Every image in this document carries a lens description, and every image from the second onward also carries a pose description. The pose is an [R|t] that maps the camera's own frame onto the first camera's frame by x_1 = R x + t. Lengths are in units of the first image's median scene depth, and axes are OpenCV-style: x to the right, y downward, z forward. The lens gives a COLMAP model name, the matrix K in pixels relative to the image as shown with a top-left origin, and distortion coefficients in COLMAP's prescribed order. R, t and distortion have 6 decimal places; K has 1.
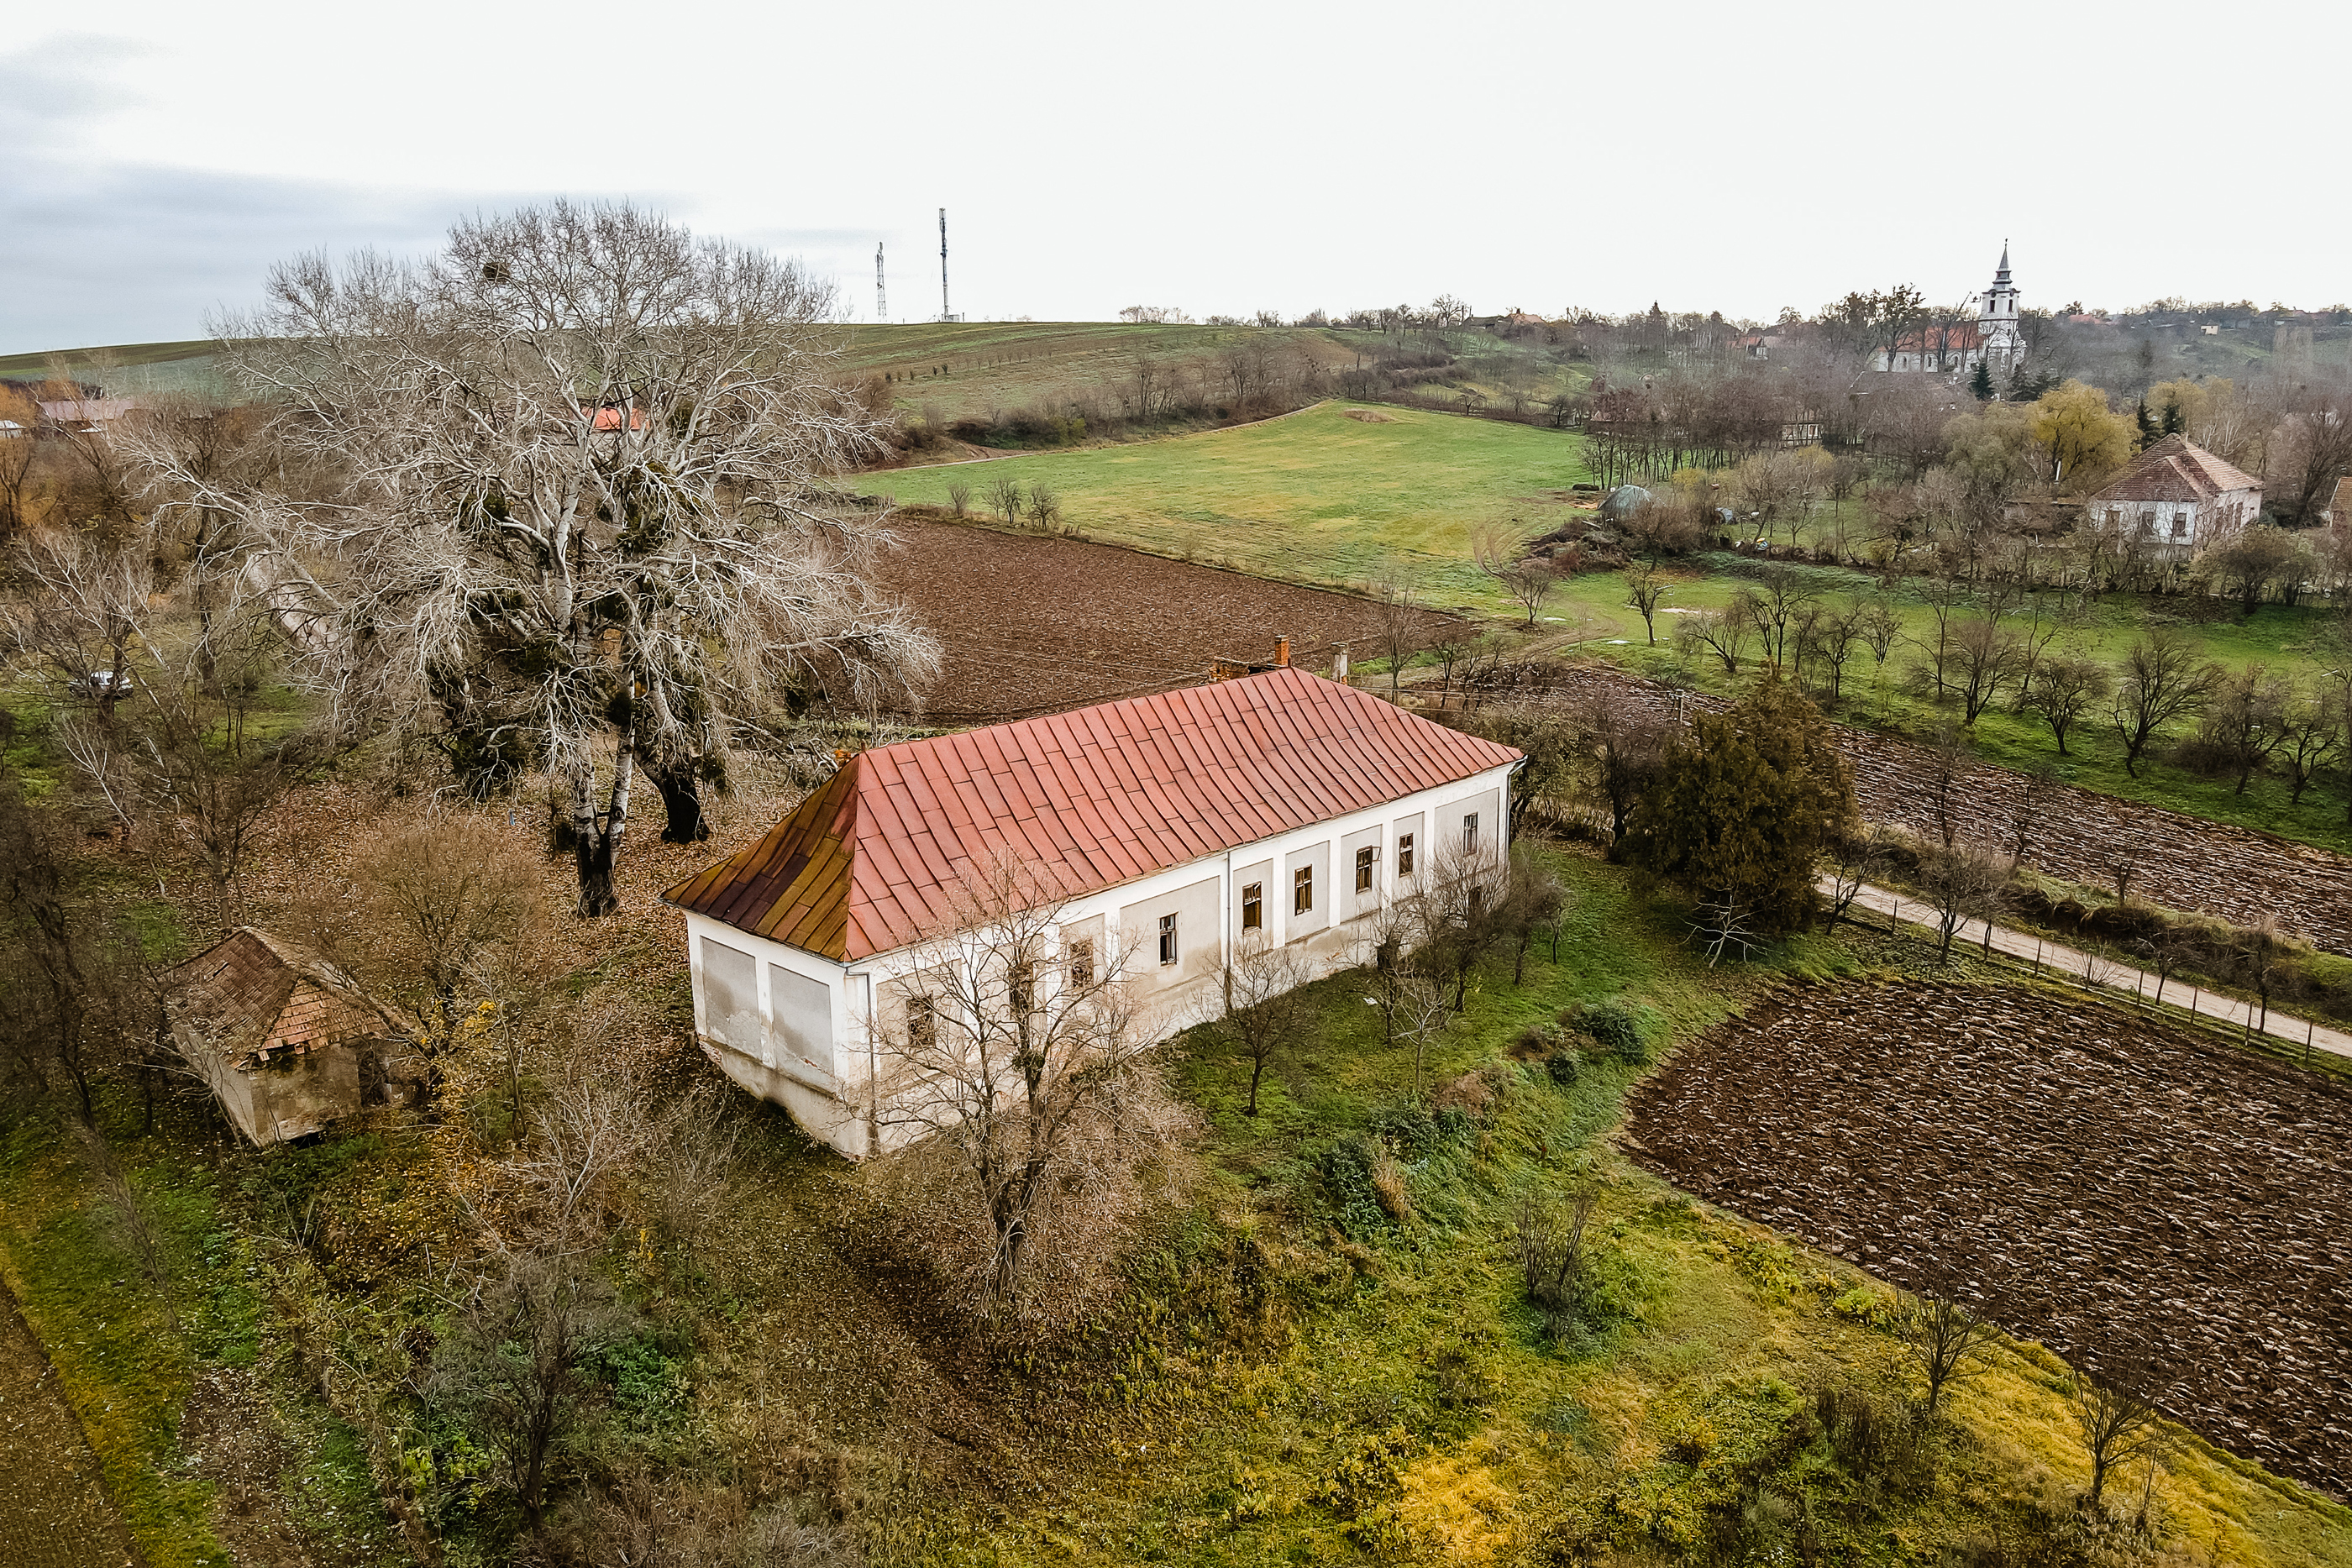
lens RADIAL K [[1726.0, 0, 1176.0], [0, 1726.0, 784.0], [0, 0, 1]] dist [-0.008471, 0.044730]
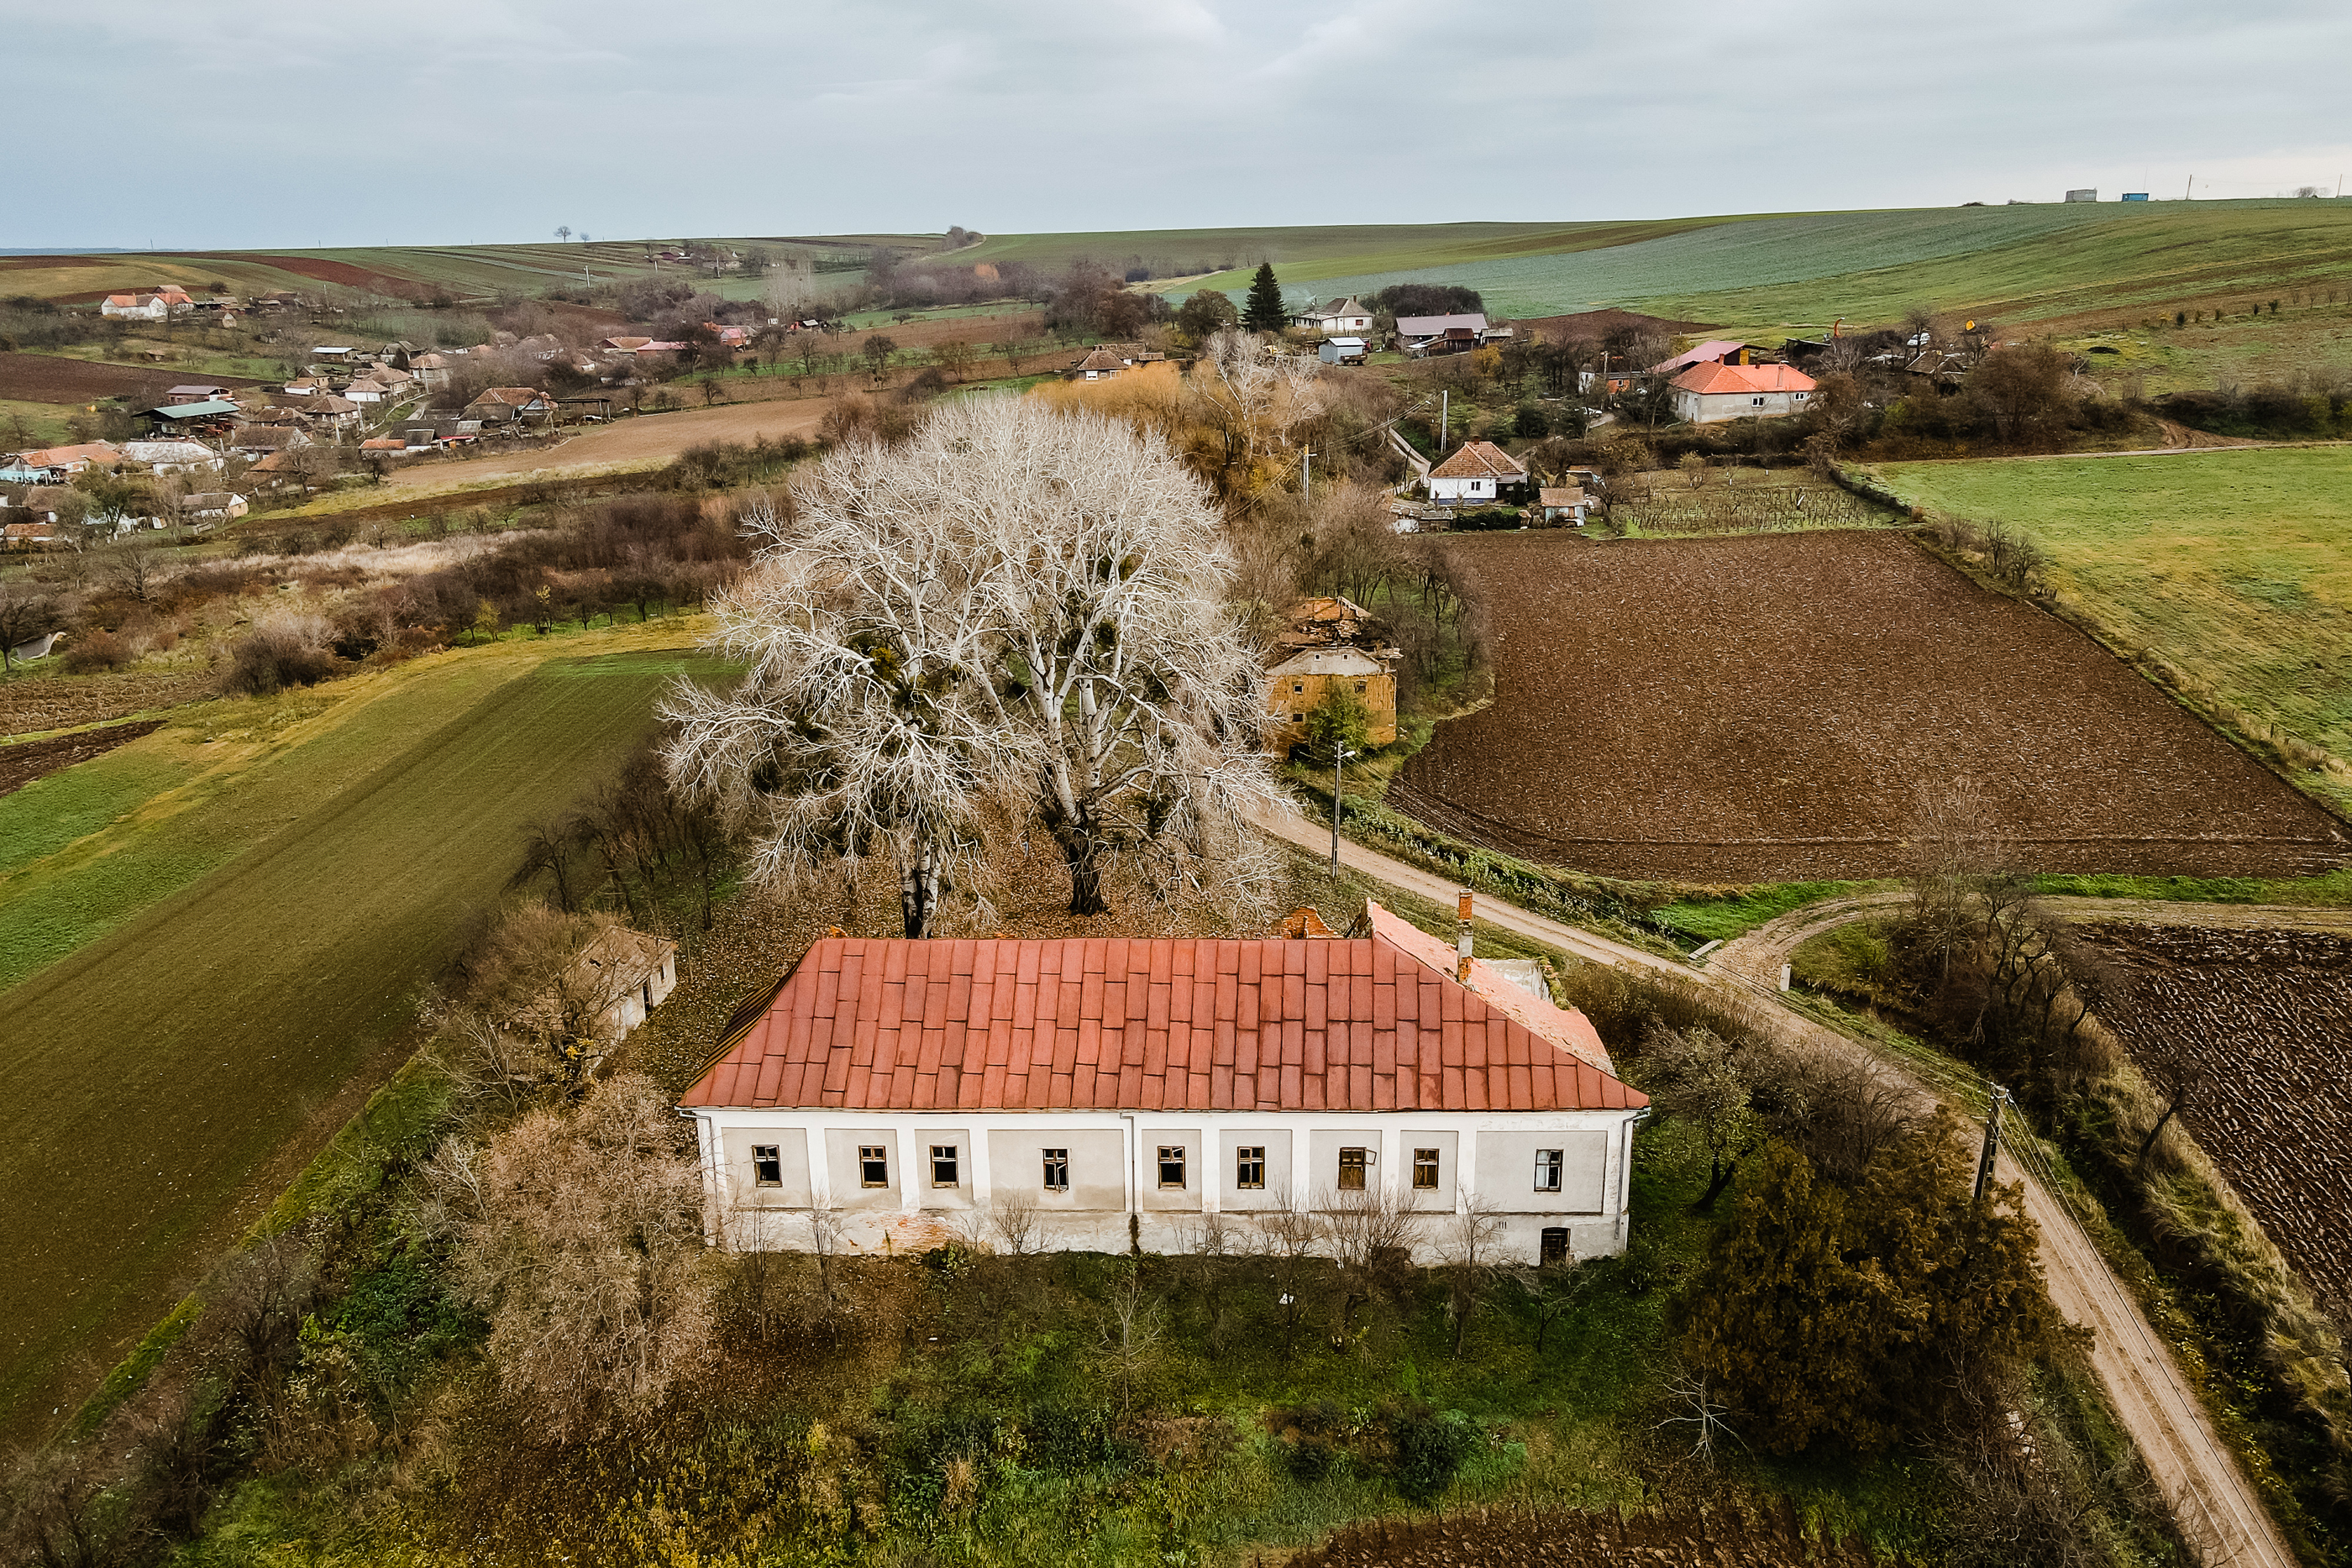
lens RADIAL K [[1706.2, 0, 1176.6], [0, 1706.2, 780.8], [0, 0, 1]] dist [0.009520, 0.007663]
pose [[0.657703, 0.230230, -0.717231, 0.772503], [-0.161901, 0.973101, 0.163900, -0.342572], [0.735673, 0.008323, 0.677286, 0.324066]]
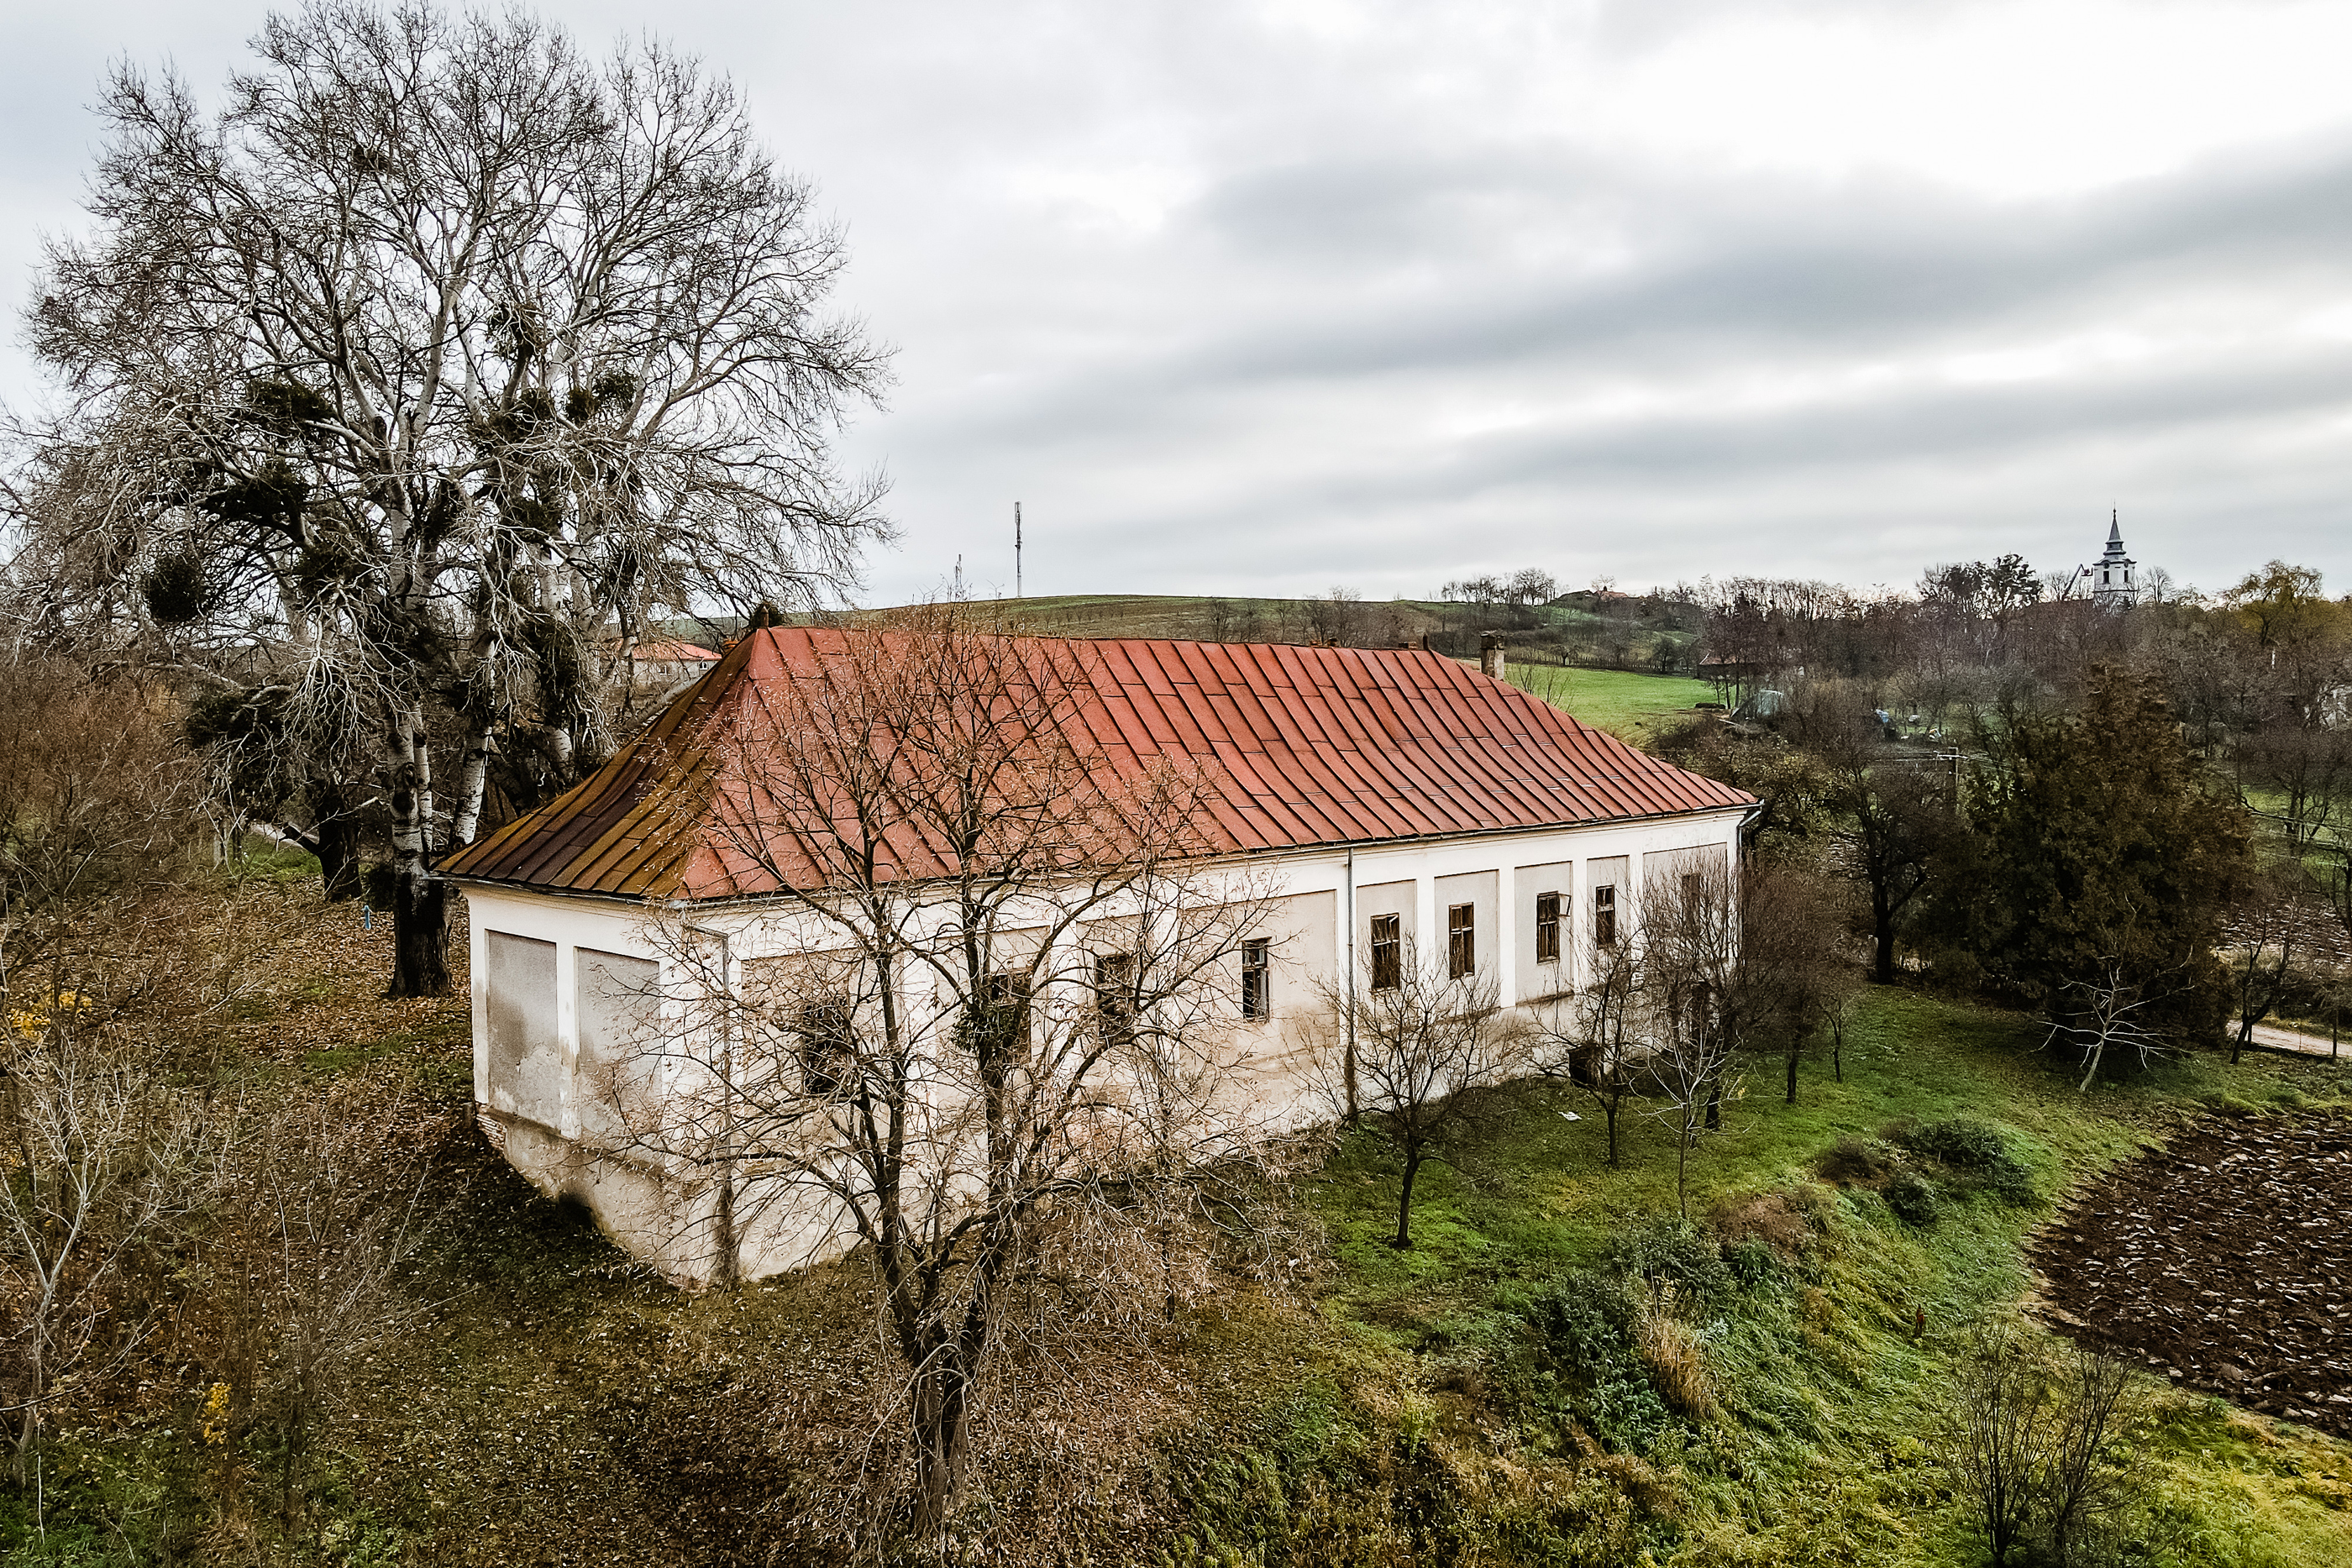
lens RADIAL K [[1726.0, 0, 1176.0], [0, 1726.0, 784.0], [0, 0, 1]] dist [-0.008471, 0.044730]
pose [[0.999055, -0.002252, -0.043403, -0.006060], [-0.006142, 0.981319, -0.192289, 0.141986], [0.043026, 0.192373, 0.980378, 0.376586]]
